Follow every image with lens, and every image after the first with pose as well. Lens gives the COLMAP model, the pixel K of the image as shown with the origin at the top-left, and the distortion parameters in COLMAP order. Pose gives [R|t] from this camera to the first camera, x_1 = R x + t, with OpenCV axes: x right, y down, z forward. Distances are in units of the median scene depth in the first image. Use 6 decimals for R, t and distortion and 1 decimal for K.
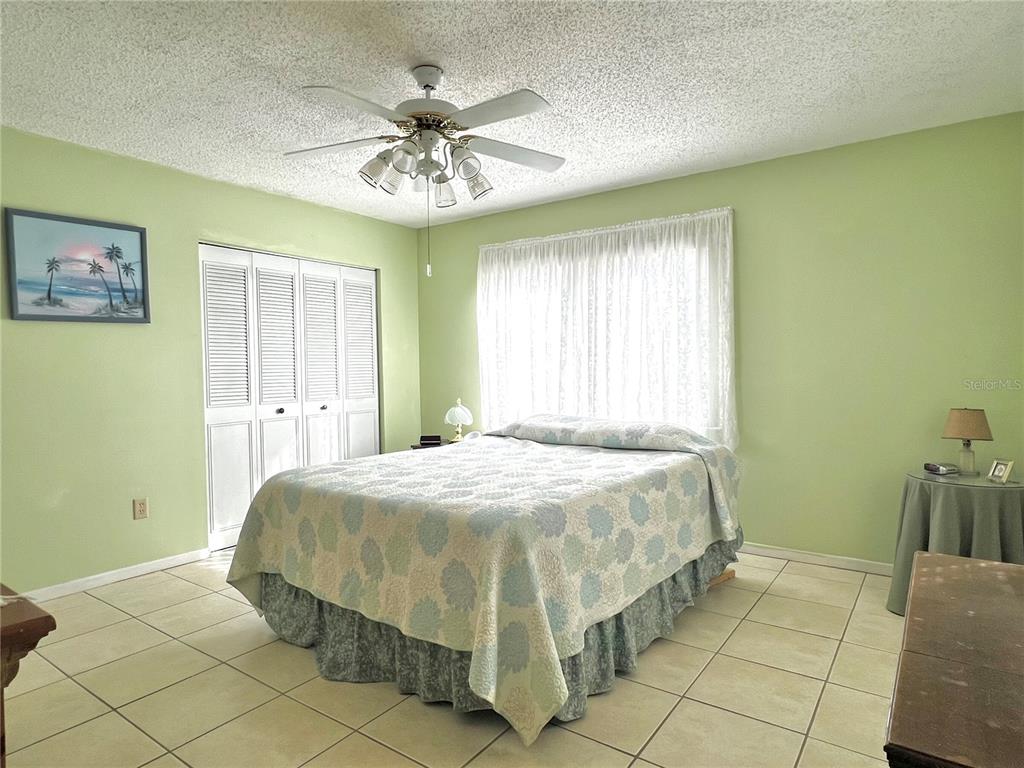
lens RADIAL K [[605.7, 0, 510.1], [0, 605.7, 375.7], [0, 0, 1]] dist [0.008258, 0.000210]
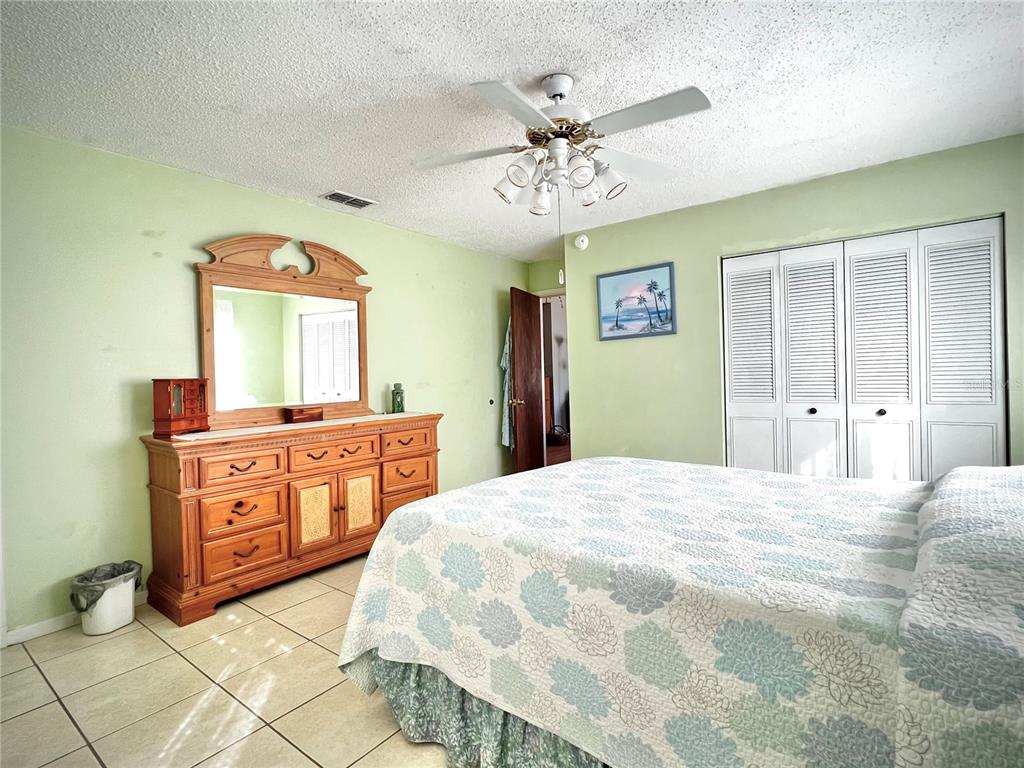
lens RADIAL K [[509.5, 0, 508.6], [0, 509.5, 380.6], [0, 0, 1]] dist [0.003994, -0.000882]
pose [[-0.034912, 0.025998, -0.999052, 0.532299], [0.011340, 0.999608, 0.025617, -0.018462], [0.999326, -0.010435, -0.035194, 0.695439]]
